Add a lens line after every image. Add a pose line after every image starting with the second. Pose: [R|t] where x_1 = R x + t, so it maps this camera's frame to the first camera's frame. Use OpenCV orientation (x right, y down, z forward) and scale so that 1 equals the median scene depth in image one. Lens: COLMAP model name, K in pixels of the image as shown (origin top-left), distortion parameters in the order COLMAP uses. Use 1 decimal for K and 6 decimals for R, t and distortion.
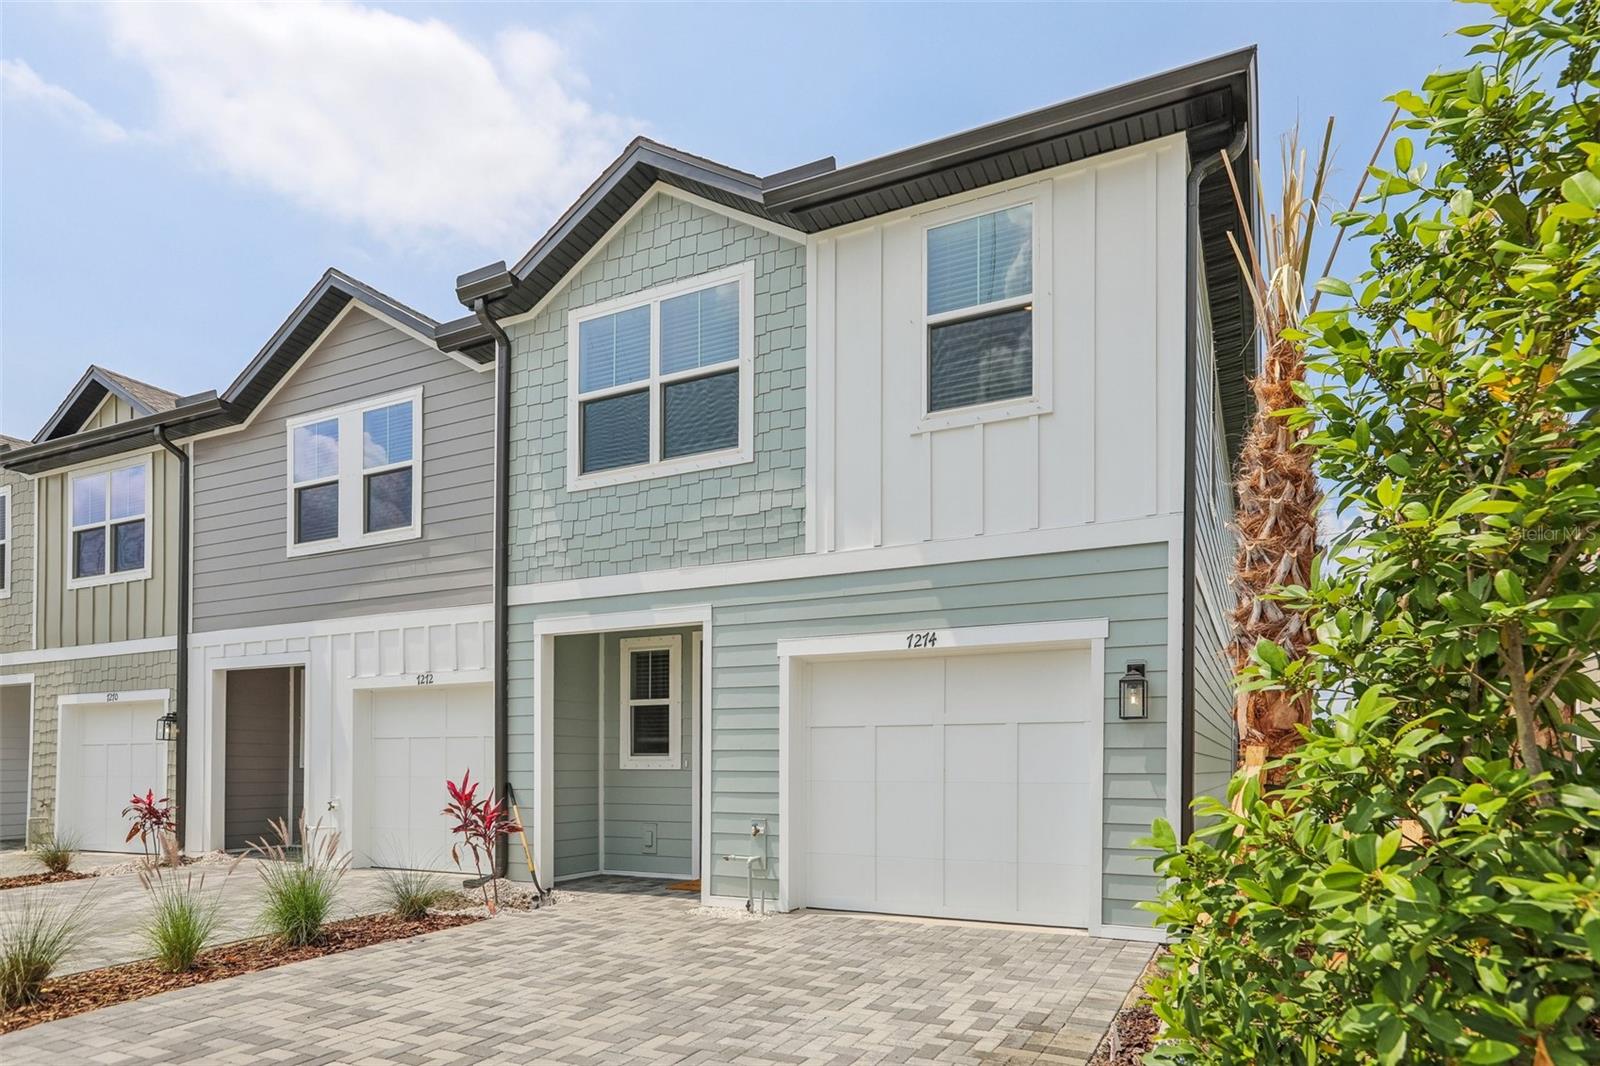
lens RADIAL K [[956.3, 0, 800.0], [0, 956.3, 533.0], [0, 0, 1]] dist [0.001542, -0.000398]
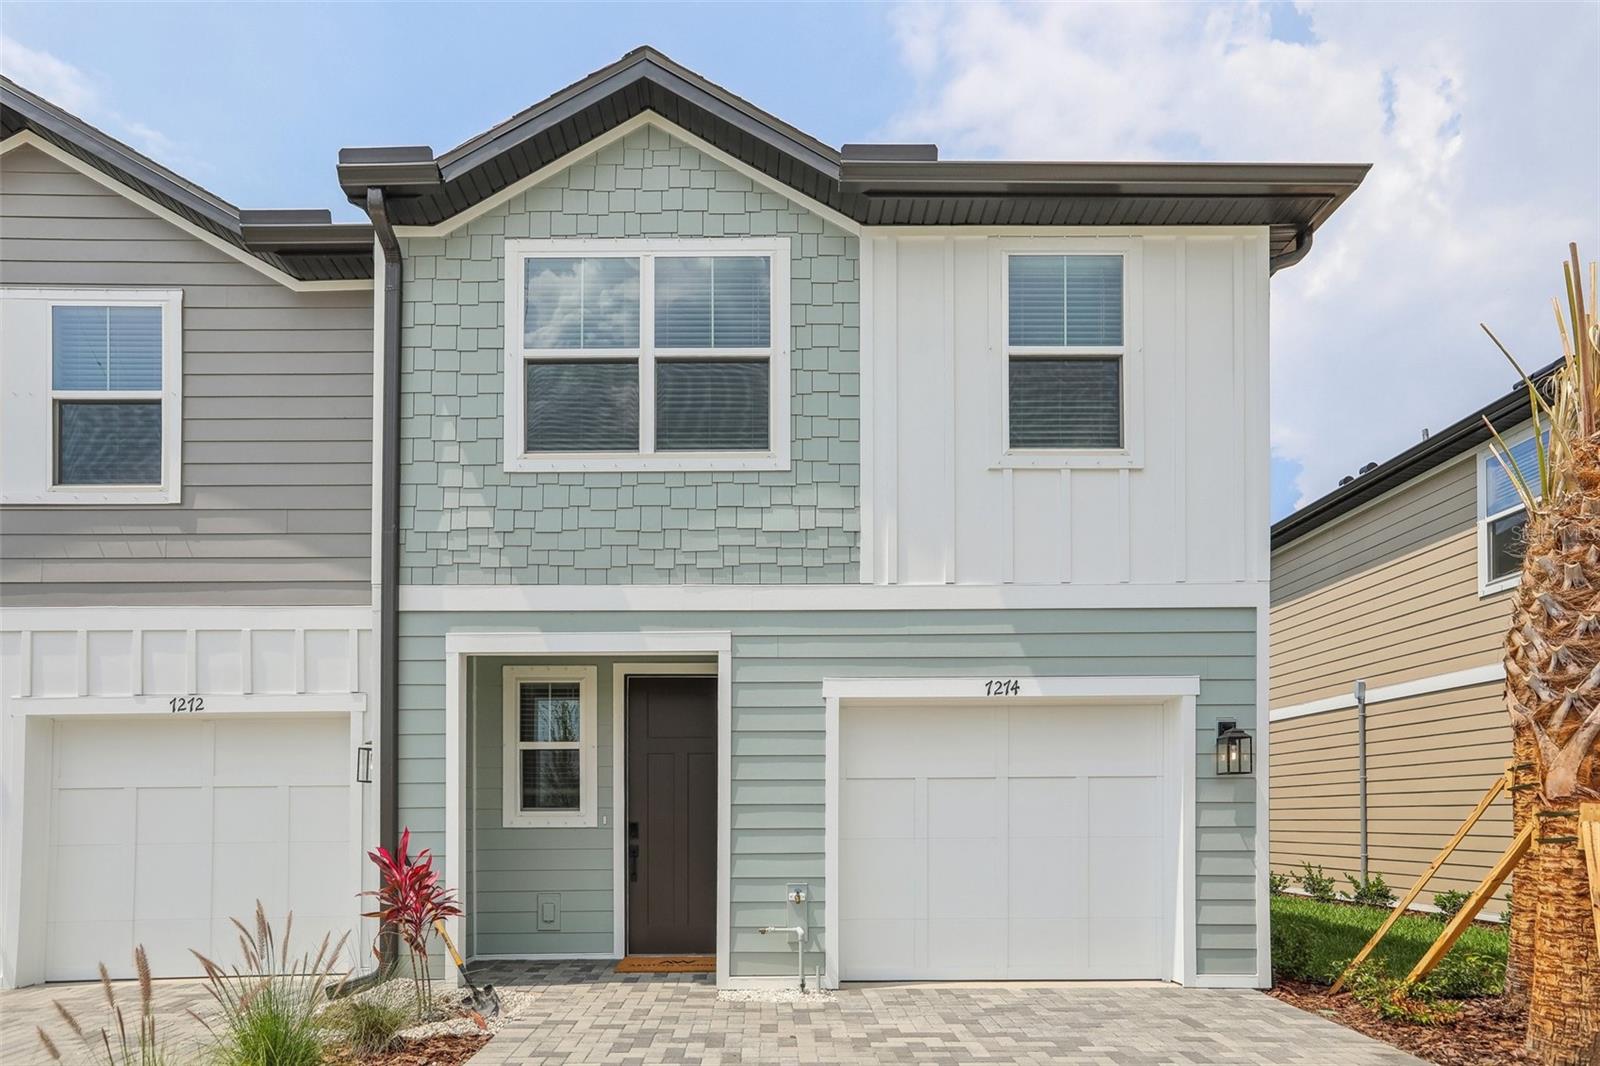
lens RADIAL K [[951.9, 0, 867.2], [0, 951.9, 611.7], [0, 0, 1]] dist [0.004398, -0.000628]
pose [[0.885158, 0.092026, 0.456099, -0.363500], [-0.103066, 0.994674, -0.000671, 0.044730], [-0.453731, -0.046414, 0.889929, 0.199324]]
